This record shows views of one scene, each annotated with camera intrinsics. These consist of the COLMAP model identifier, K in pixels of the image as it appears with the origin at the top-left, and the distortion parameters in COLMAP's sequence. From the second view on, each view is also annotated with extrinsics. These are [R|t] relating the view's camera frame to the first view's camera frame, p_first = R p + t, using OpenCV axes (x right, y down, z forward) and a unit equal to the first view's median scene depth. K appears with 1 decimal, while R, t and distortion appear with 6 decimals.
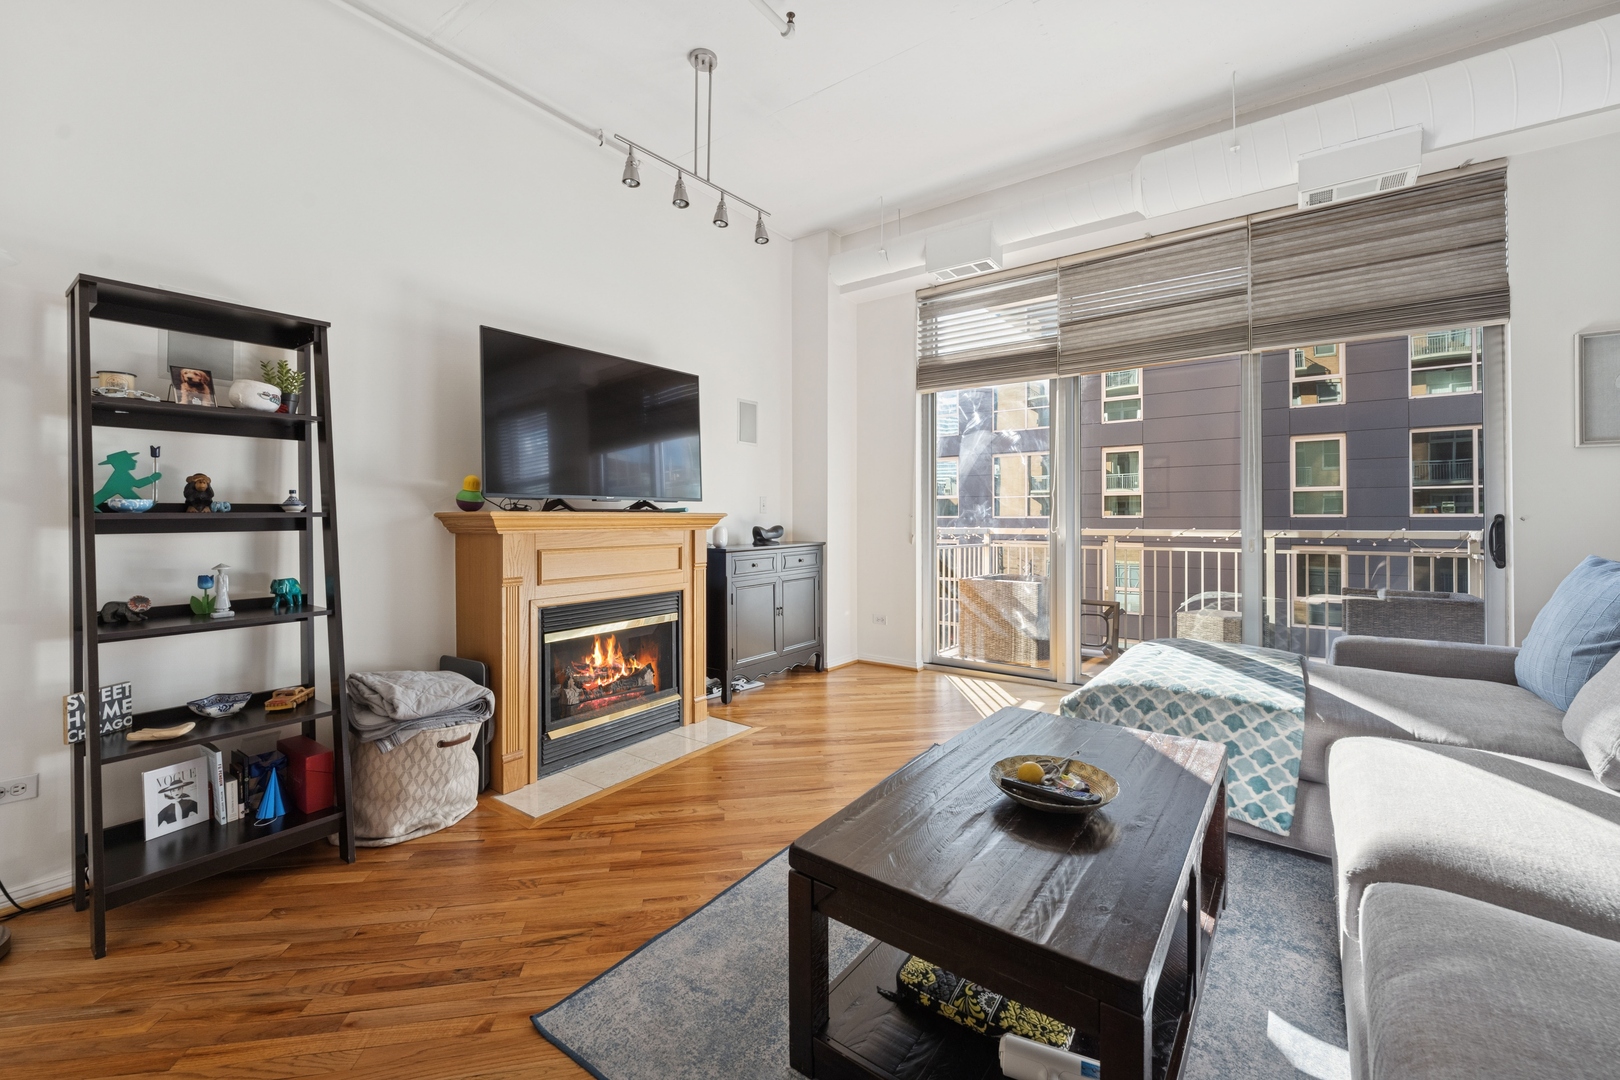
lens RADIAL K [[641.1, 0, 807.7], [0, 641.1, 516.3], [0, 0, 1]] dist [-0.000927, -0.000194]
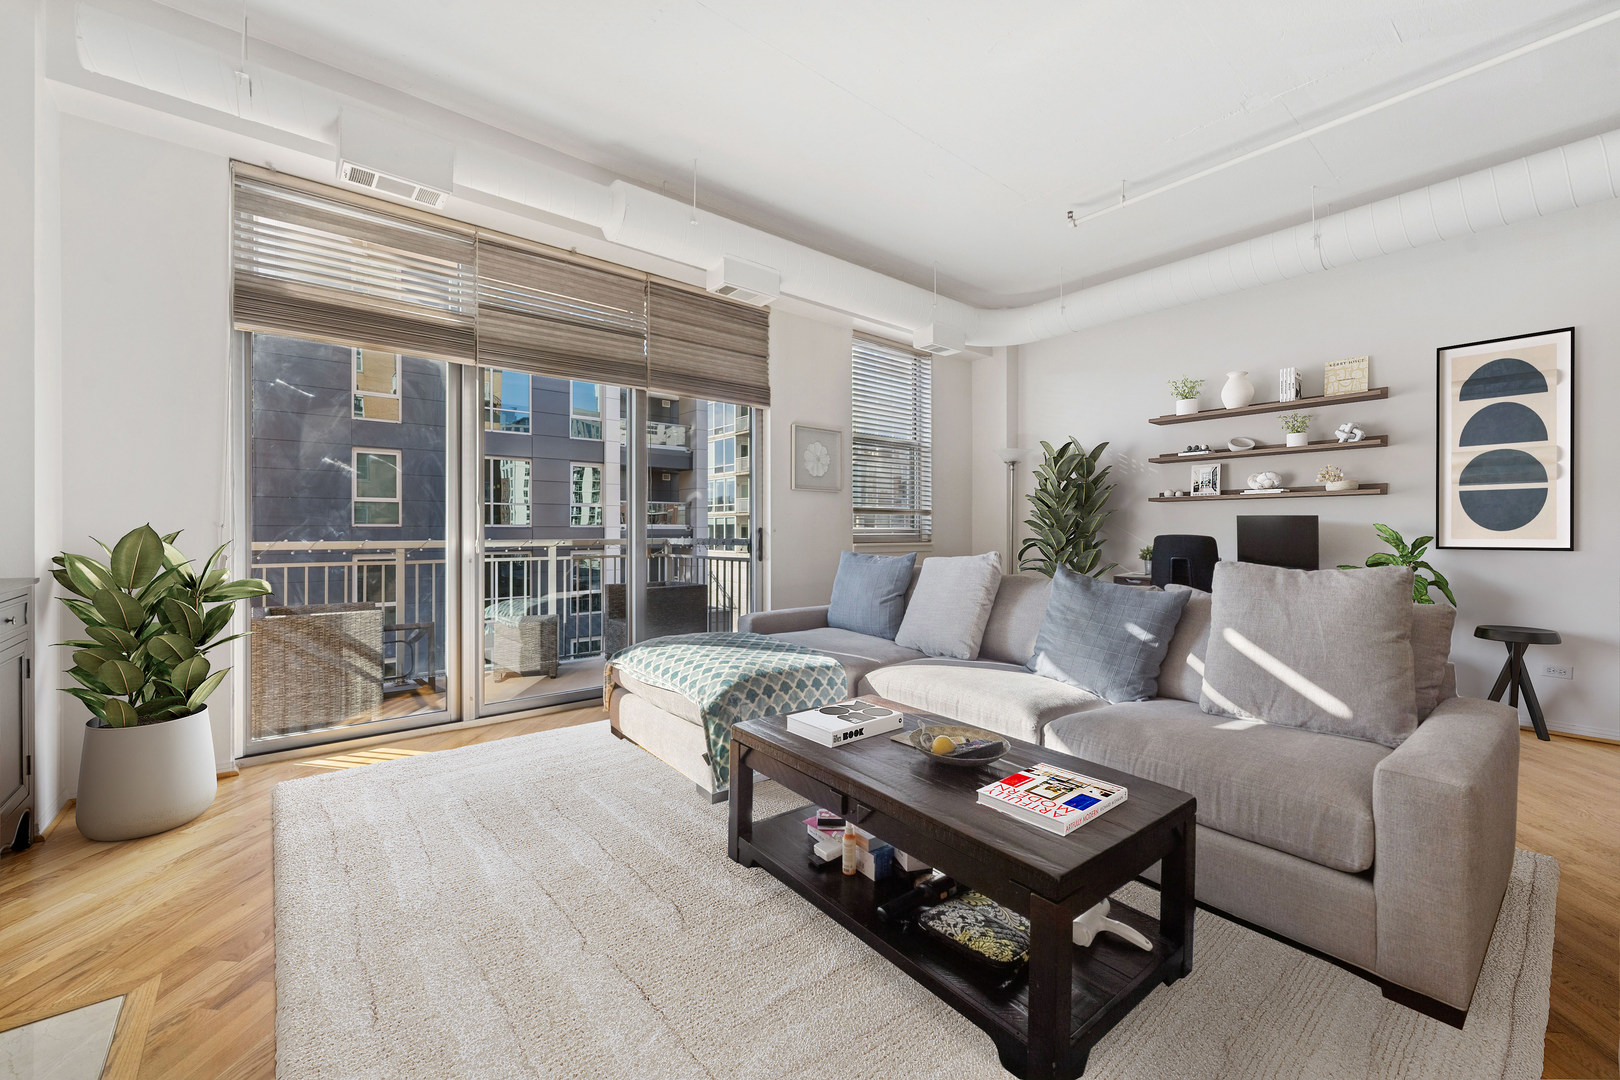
lens RADIAL K [[646.7, 0, 803.4], [0, 646.7, 531.0], [0, 0, 1]] dist [-0.002578, 0.000001]
pose [[0.253993, -0.001646, 0.967205, -0.382433], [-0.006664, 0.999972, 0.003452, -0.000727], [-0.967183, -0.007322, 0.253975, 0.407677]]
